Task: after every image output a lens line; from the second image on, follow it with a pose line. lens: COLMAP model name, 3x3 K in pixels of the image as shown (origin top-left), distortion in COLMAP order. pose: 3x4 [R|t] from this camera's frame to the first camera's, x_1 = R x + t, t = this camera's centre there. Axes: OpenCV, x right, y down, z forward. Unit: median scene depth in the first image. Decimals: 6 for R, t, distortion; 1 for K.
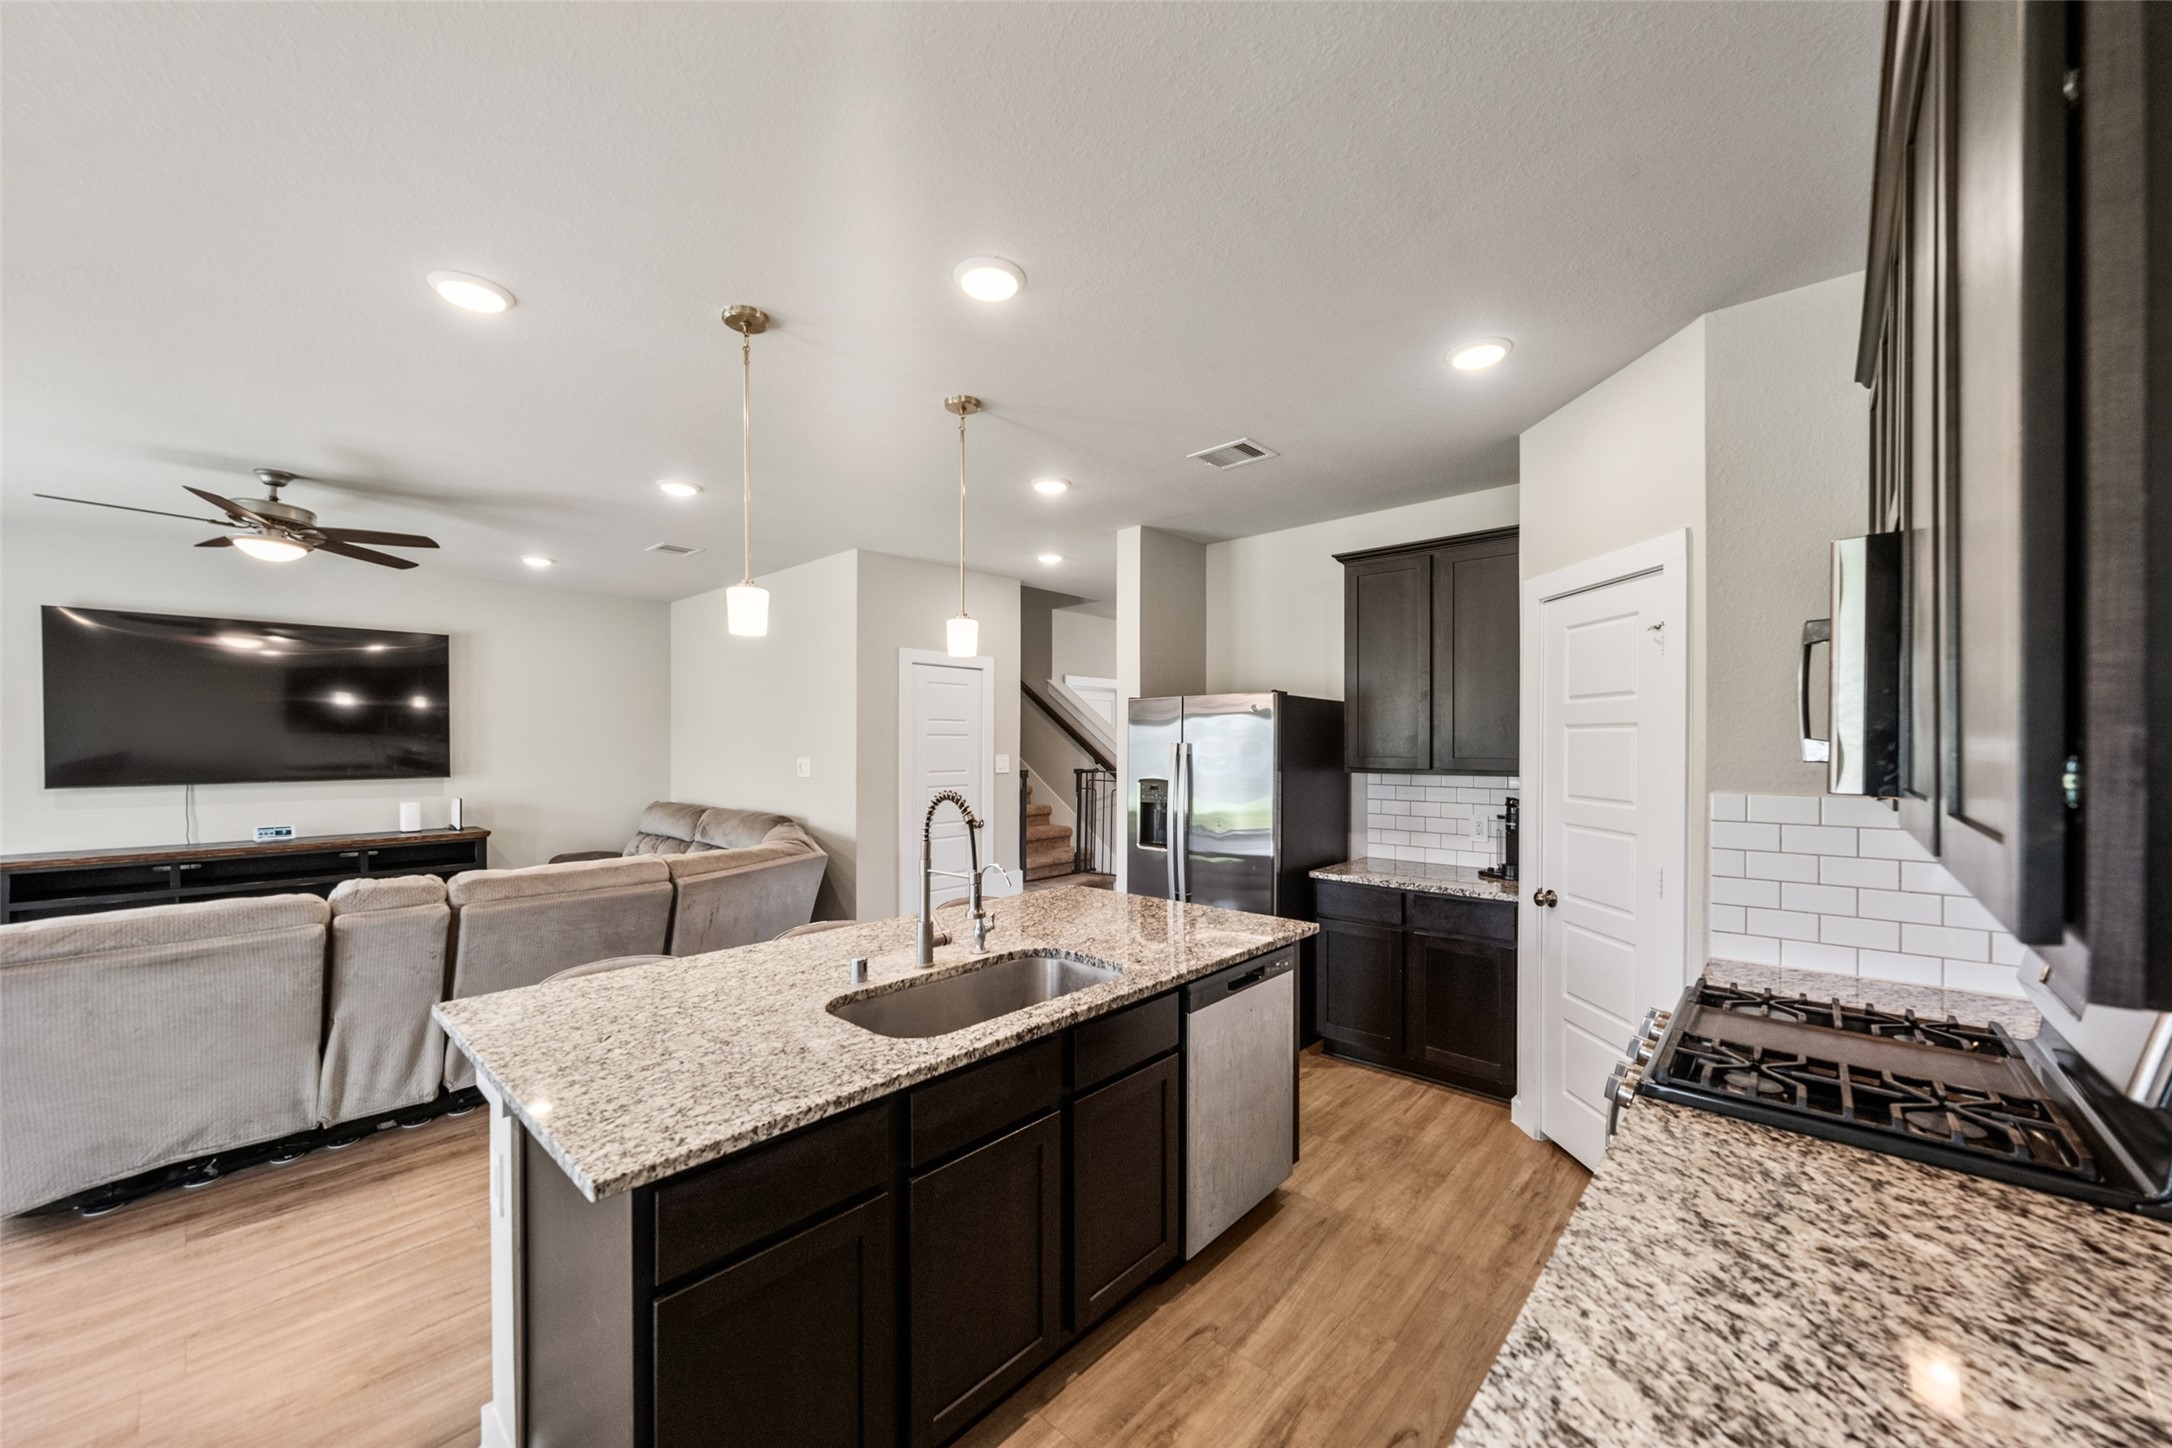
lens RADIAL K [[819.2, 0, 1117.0], [0, 819.2, 766.0], [0, 0, 1]] dist [-0.000234, -0.000220]
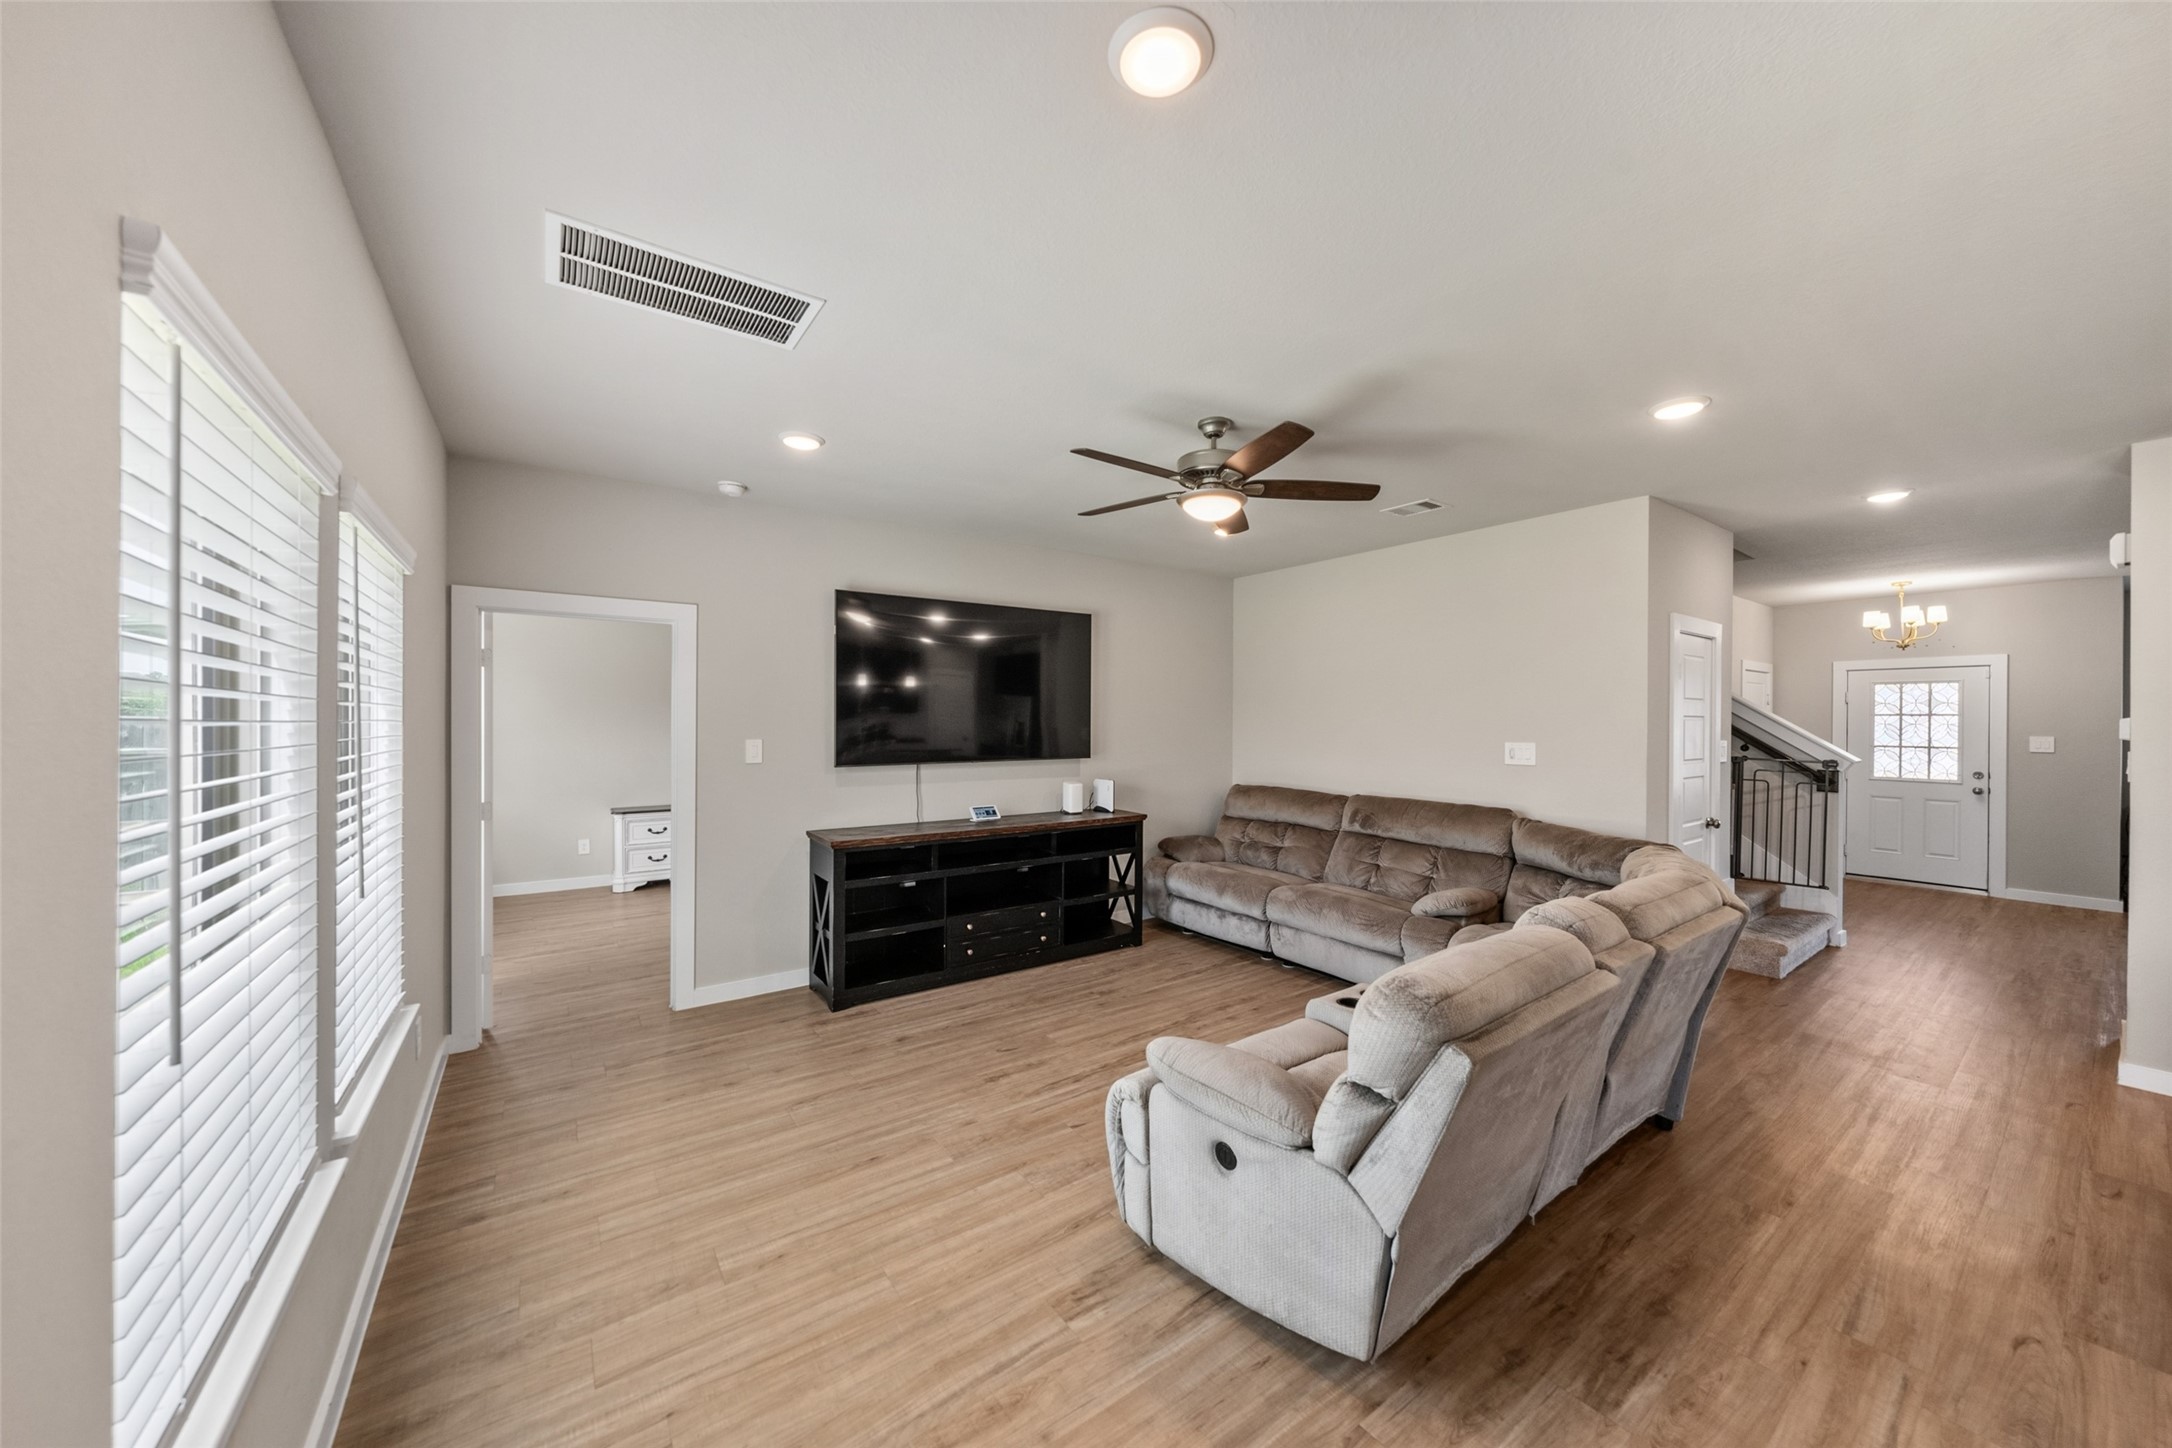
lens RADIAL K [[759.1, 0, 1080.8], [0, 759.1, 726.7], [0, 0, 1]] dist [0.001410, -0.000194]
pose [[0.979520, 0.004485, -0.201296, -0.727208], [-0.009334, 0.999688, -0.023147, -0.002604], [0.201130, 0.024552, 0.979257, 0.117445]]
